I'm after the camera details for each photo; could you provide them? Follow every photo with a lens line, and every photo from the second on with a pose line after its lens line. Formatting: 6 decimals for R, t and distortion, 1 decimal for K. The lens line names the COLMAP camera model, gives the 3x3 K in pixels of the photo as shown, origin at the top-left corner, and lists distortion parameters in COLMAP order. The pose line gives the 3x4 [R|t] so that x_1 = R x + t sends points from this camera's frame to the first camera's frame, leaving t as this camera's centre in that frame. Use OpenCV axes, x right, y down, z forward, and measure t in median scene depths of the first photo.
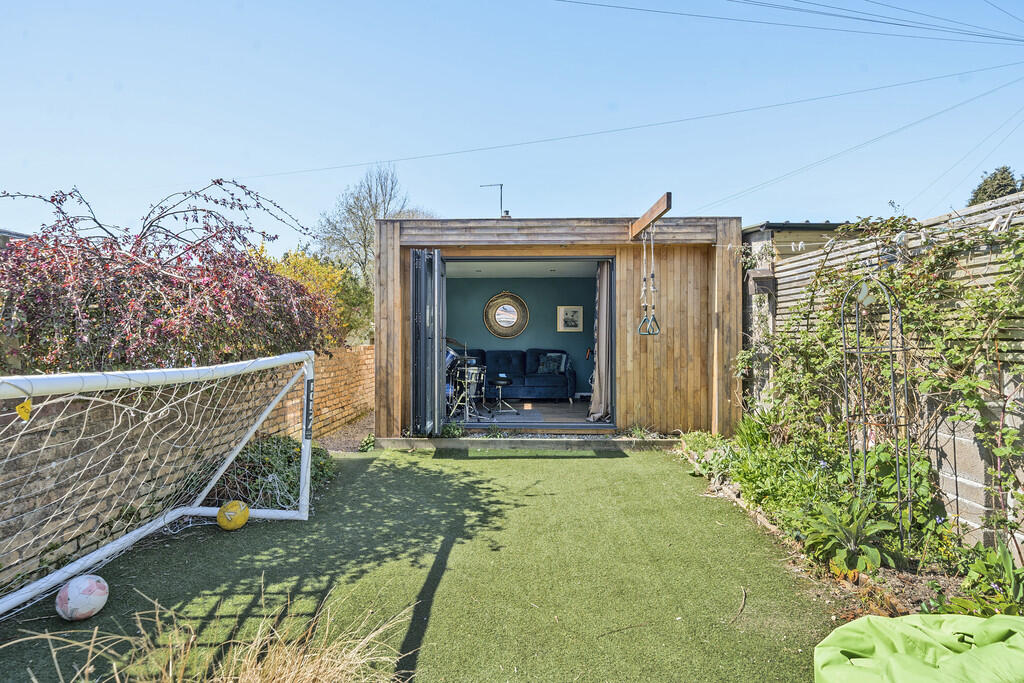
lens RADIAL K [[537.6, 0, 512.0], [0, 537.6, 341.5], [0, 0, 1]] dist [-0.001448, -0.000044]
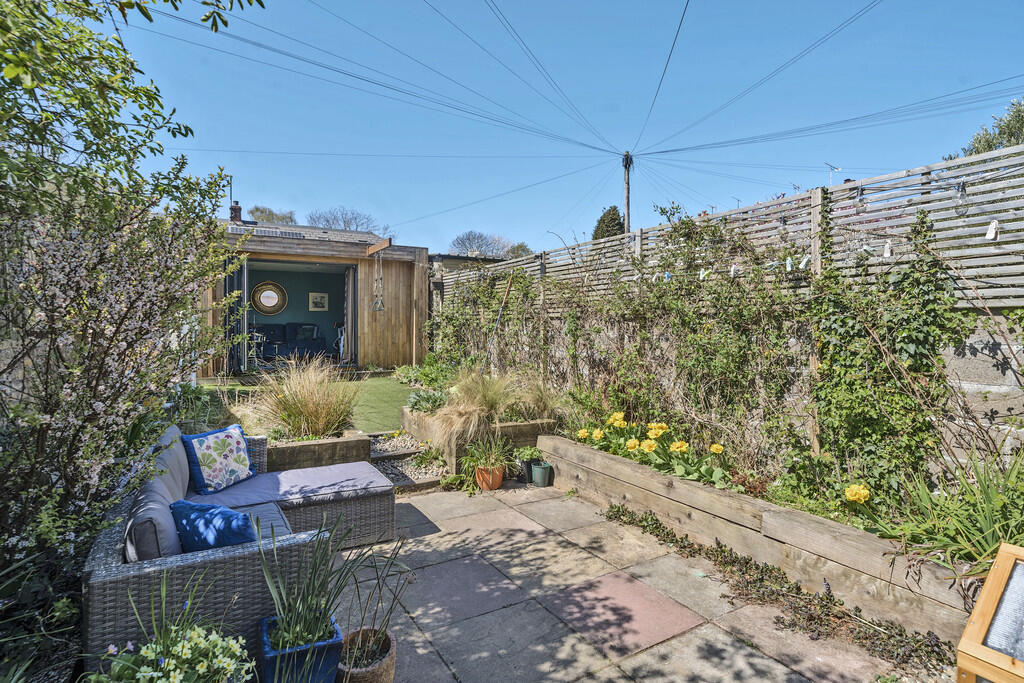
lens RADIAL K [[511.9, 0, 511.5], [0, 511.9, 322.8], [0, 0, 1]] dist [-0.000870, -0.000025]
pose [[0.863098, 0.005471, 0.505007, -0.205489], [-0.000084, 0.999943, -0.010690, 0.041786], [-0.505037, 0.009184, 0.863049, -0.639848]]
